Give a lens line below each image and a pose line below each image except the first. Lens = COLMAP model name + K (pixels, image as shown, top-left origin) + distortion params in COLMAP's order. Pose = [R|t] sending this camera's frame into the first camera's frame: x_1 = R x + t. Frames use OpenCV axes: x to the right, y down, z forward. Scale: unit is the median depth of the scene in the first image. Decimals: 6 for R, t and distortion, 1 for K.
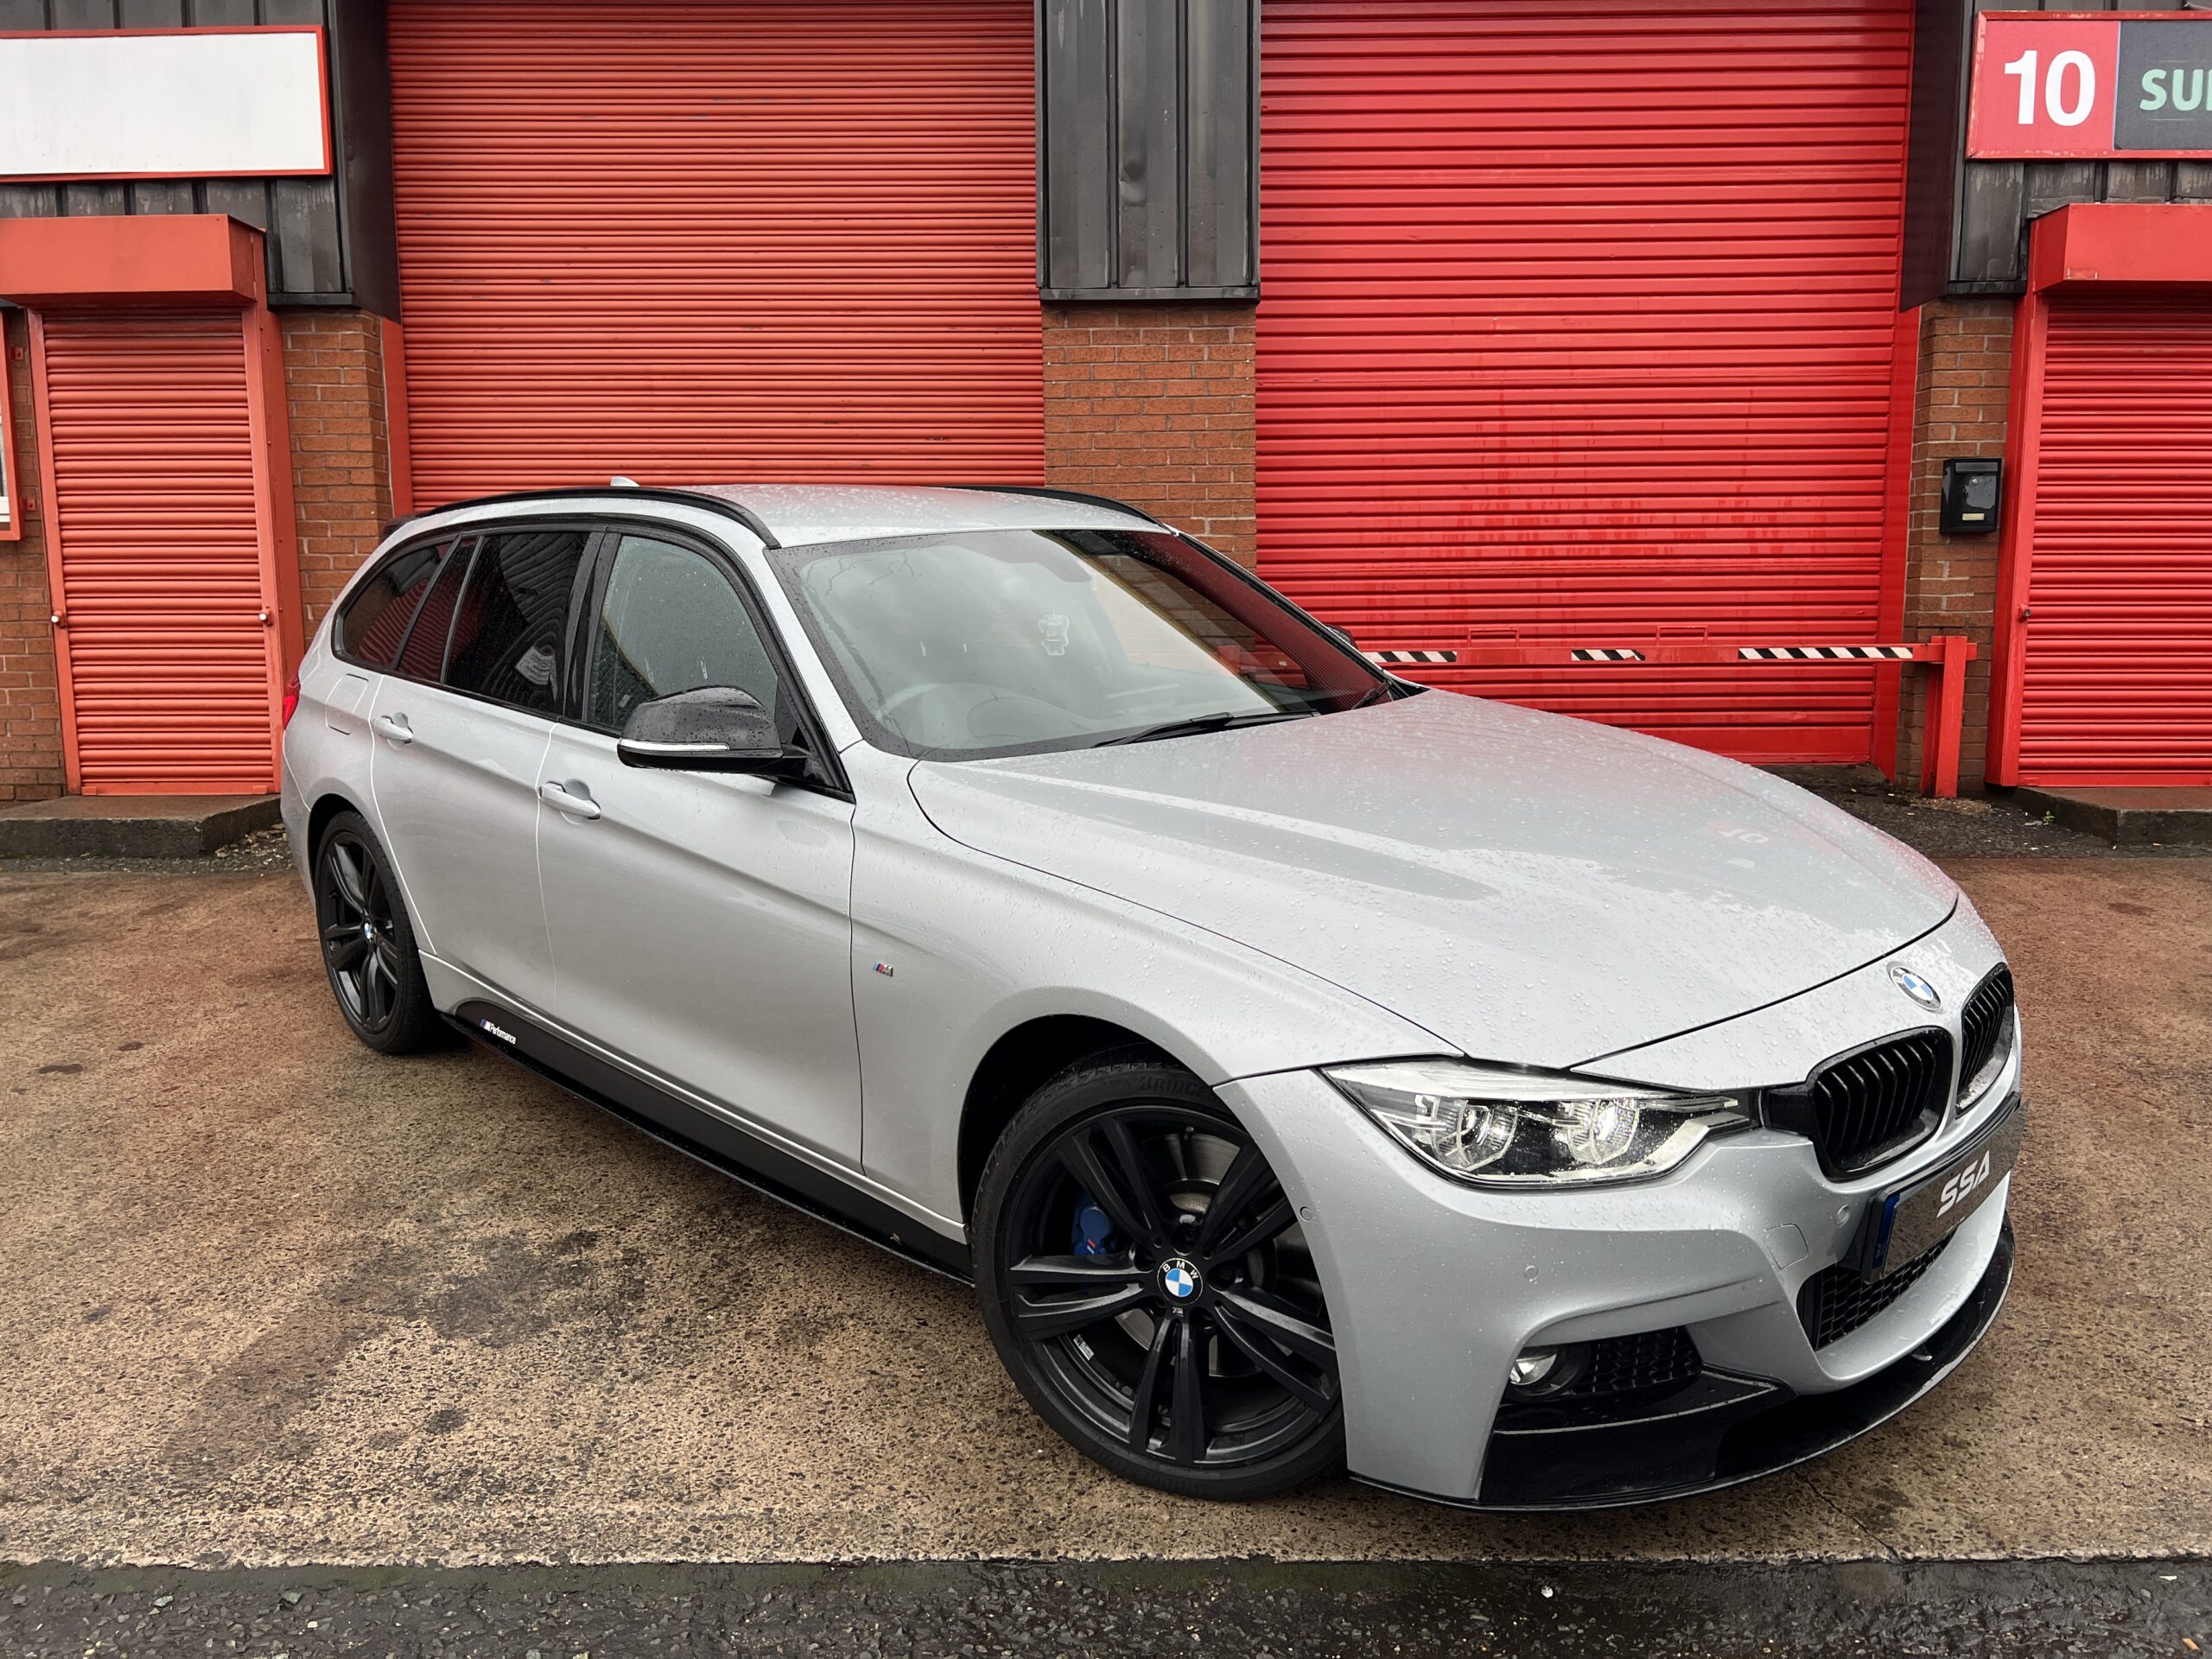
lens RADIAL K [[1673.1, 0, 1125.5], [0, 1673.1, 846.2], [0, 0, 1]] dist [0.038862, -0.046055]
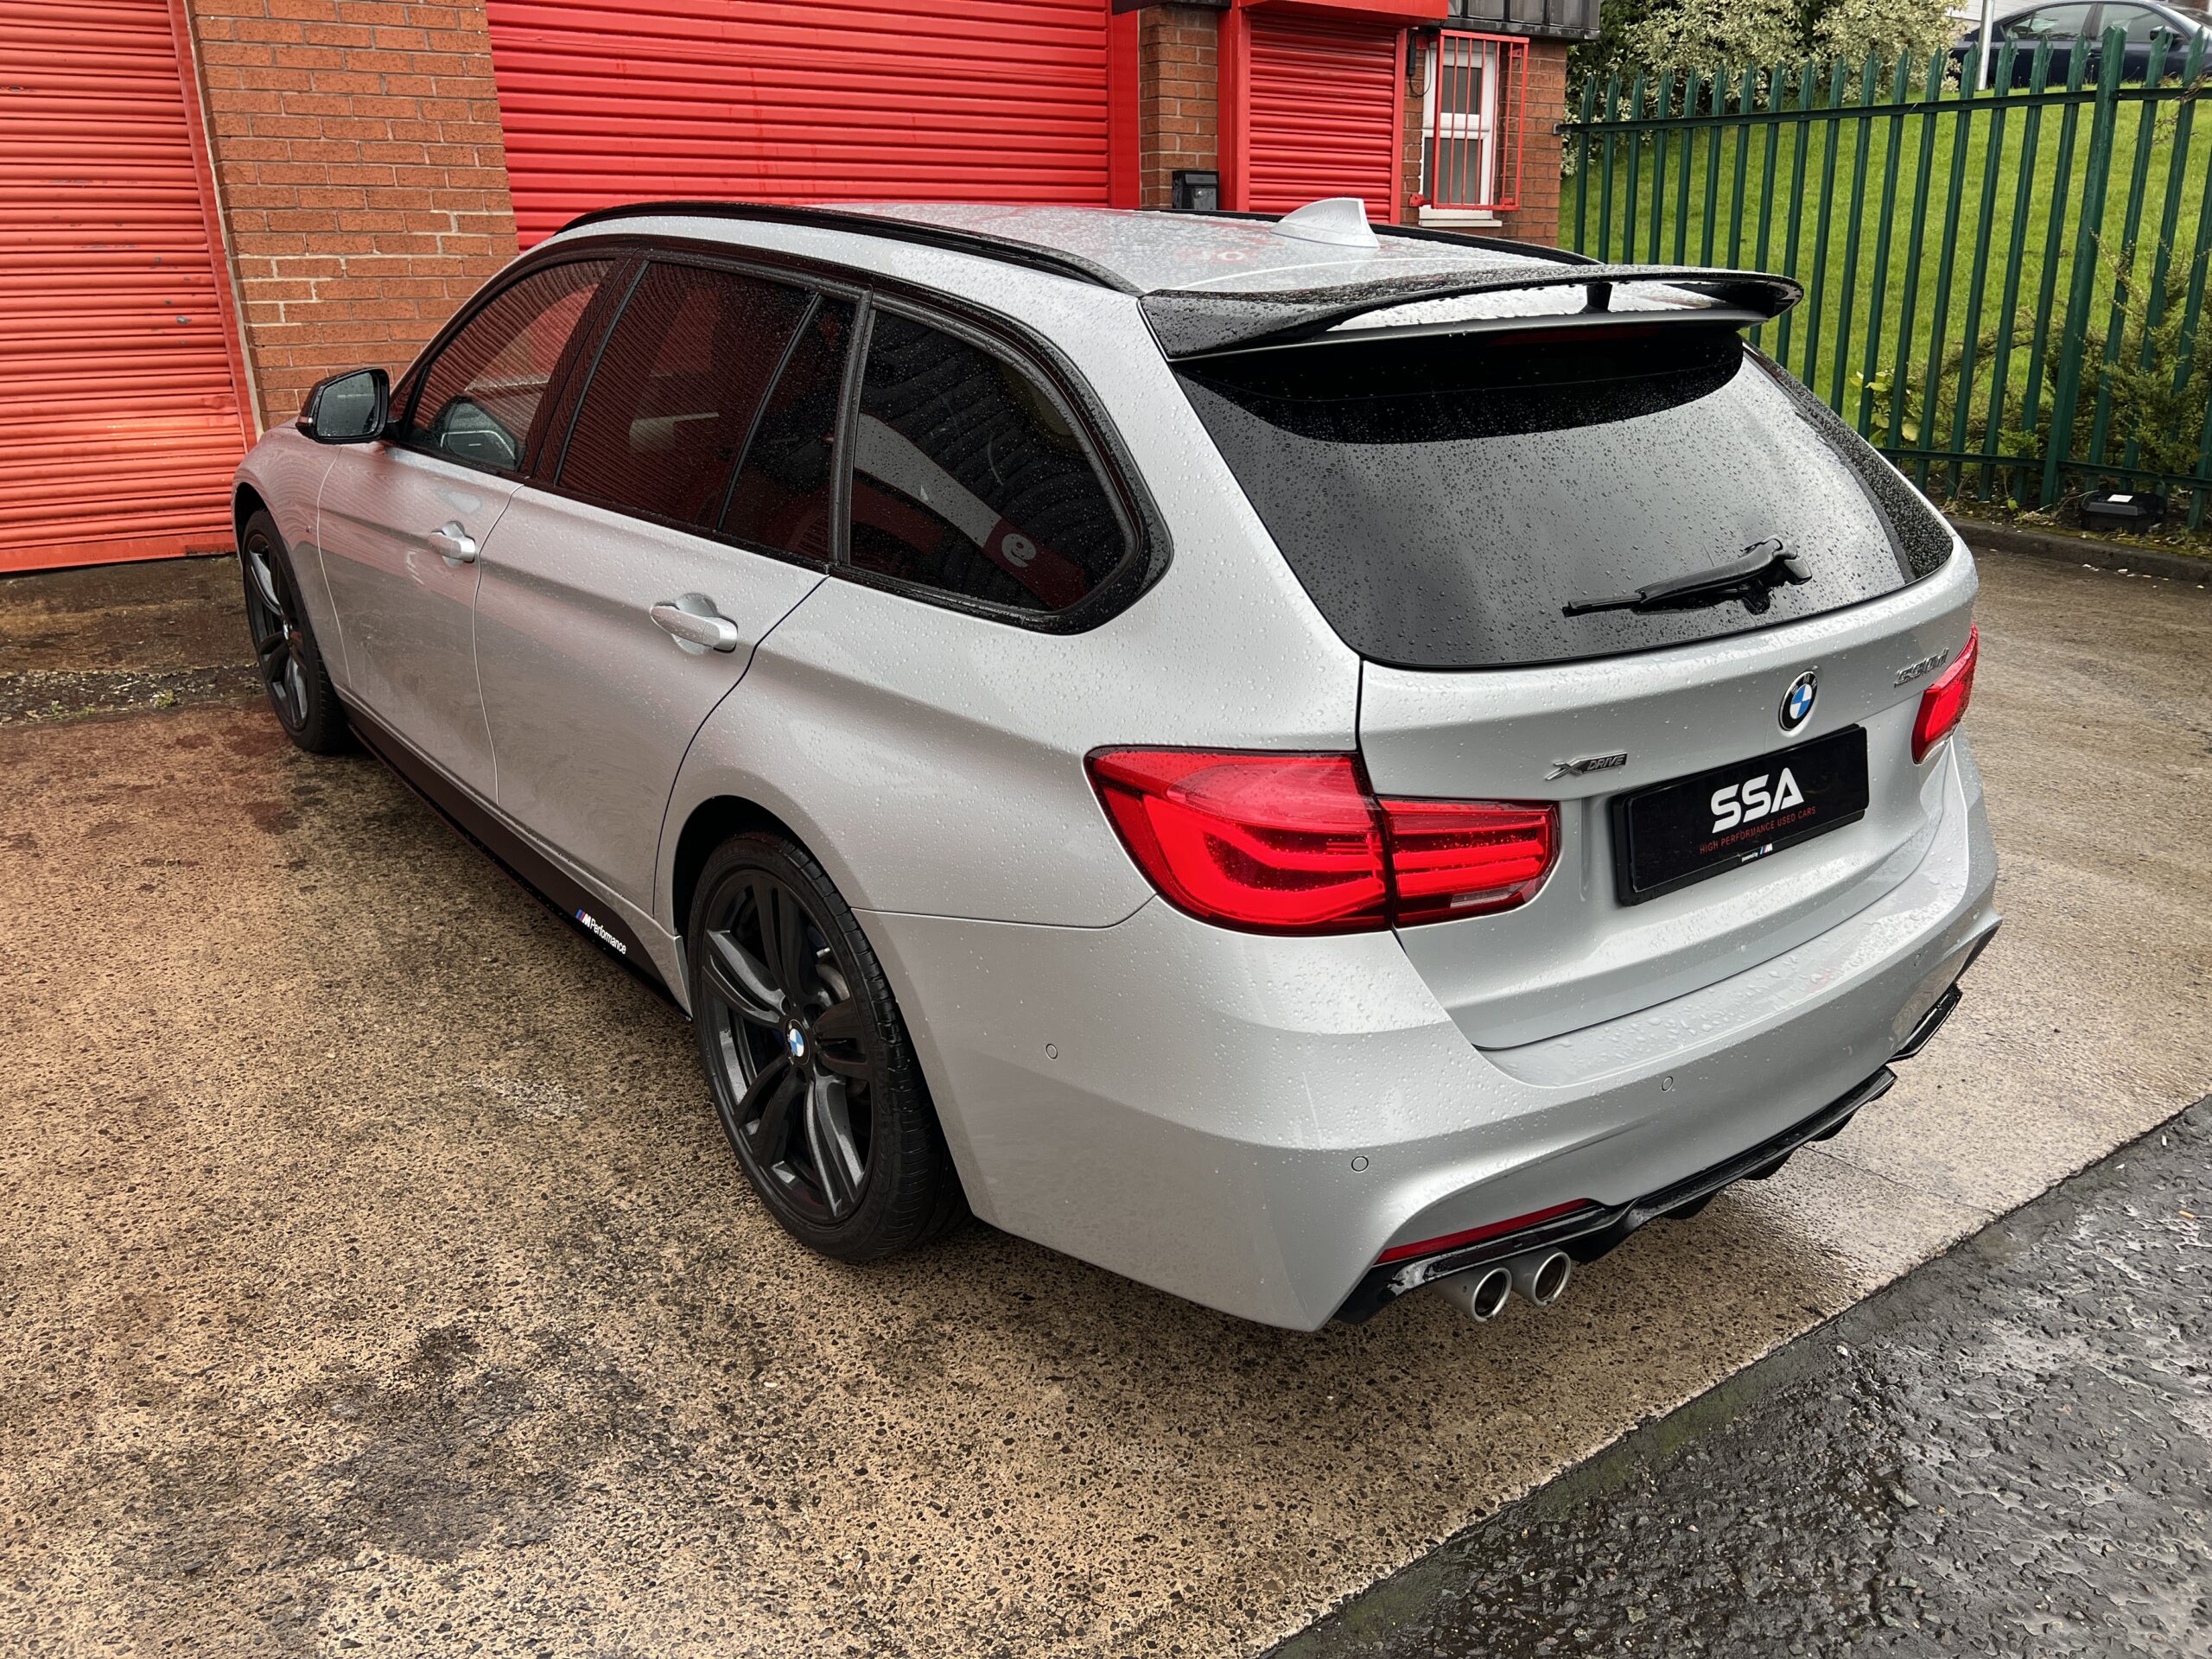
lens RADIAL K [[1673.1, 0, 1117.9], [0, 1673.1, 822.5], [0, 0, 1]] dist [0.038862, -0.046055]
pose [[0.814284, -0.181478, 0.551369, -0.194863], [0.087036, 0.977305, 0.193133, -0.039103], [-0.573905, -0.109276, 0.811599, 0.129738]]
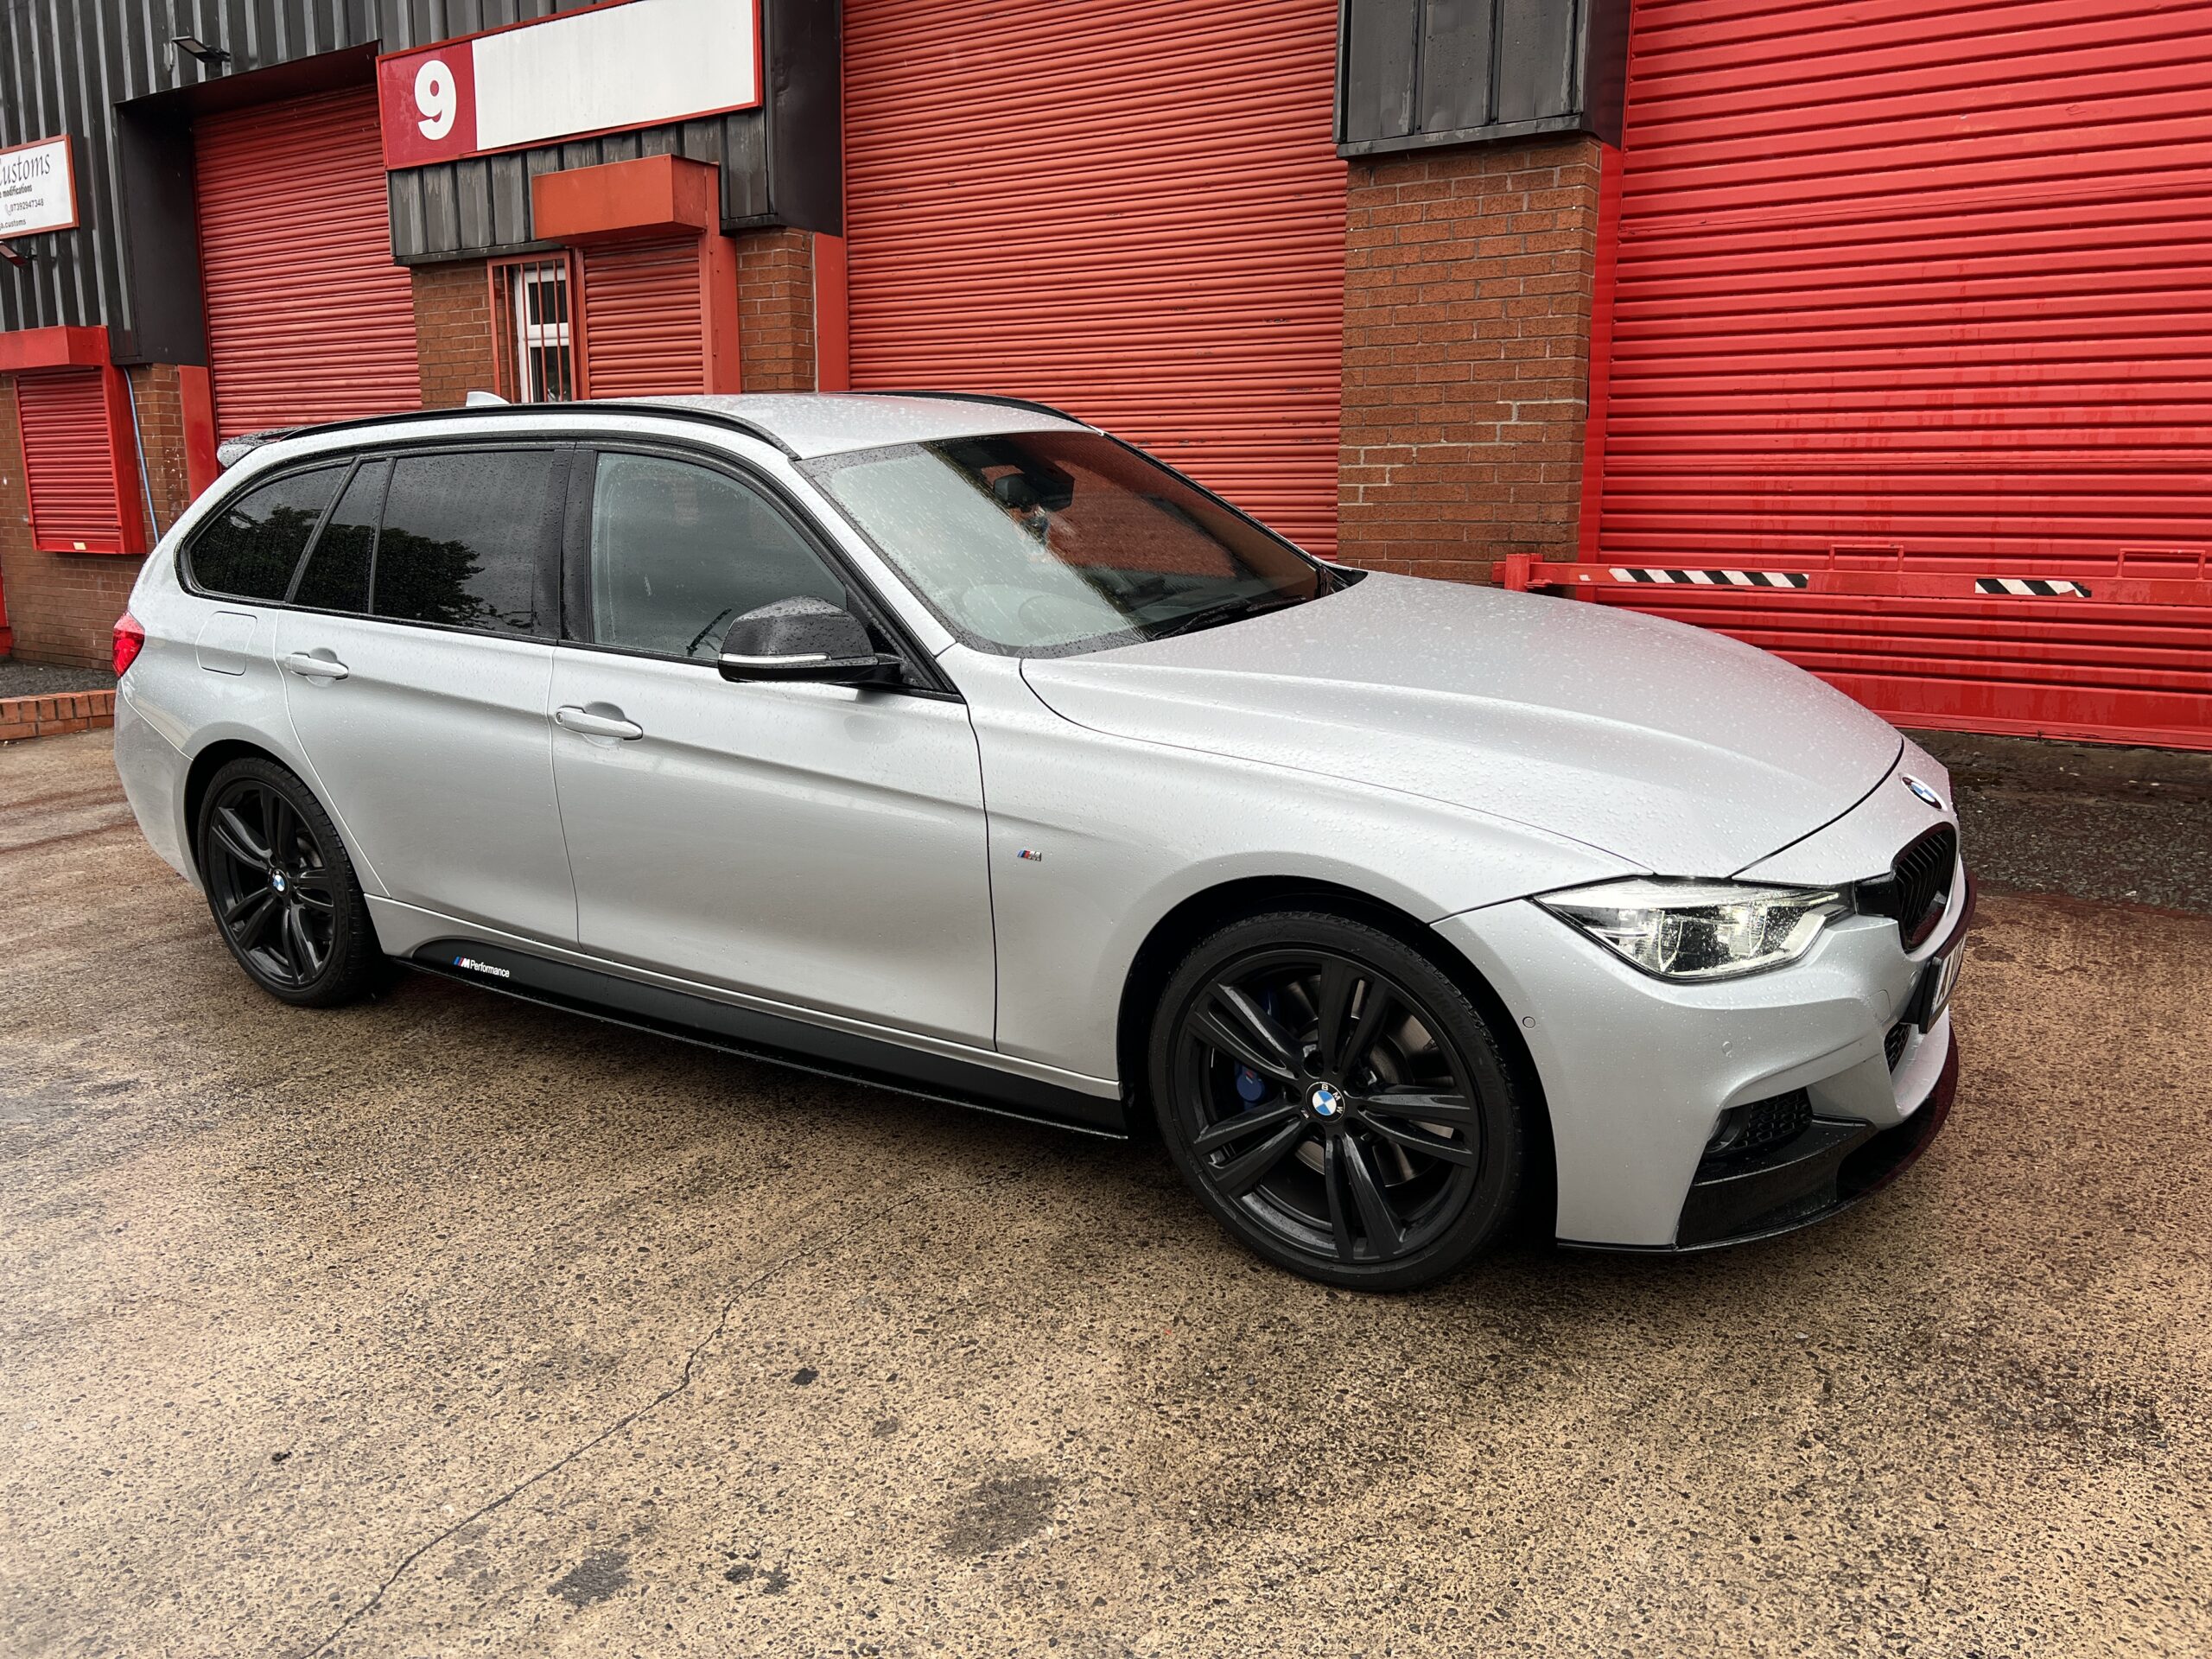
lens RADIAL K [[1673.1, 0, 1093.7], [0, 1673.1, 828.1], [0, 0, 1]] dist [0.038862, -0.046055]
pose [[0.828948, 0.119664, -0.546375, 0.367069], [-0.083766, 0.992389, 0.090259, -0.044387], [0.553018, -0.029053, 0.832663, 0.182075]]
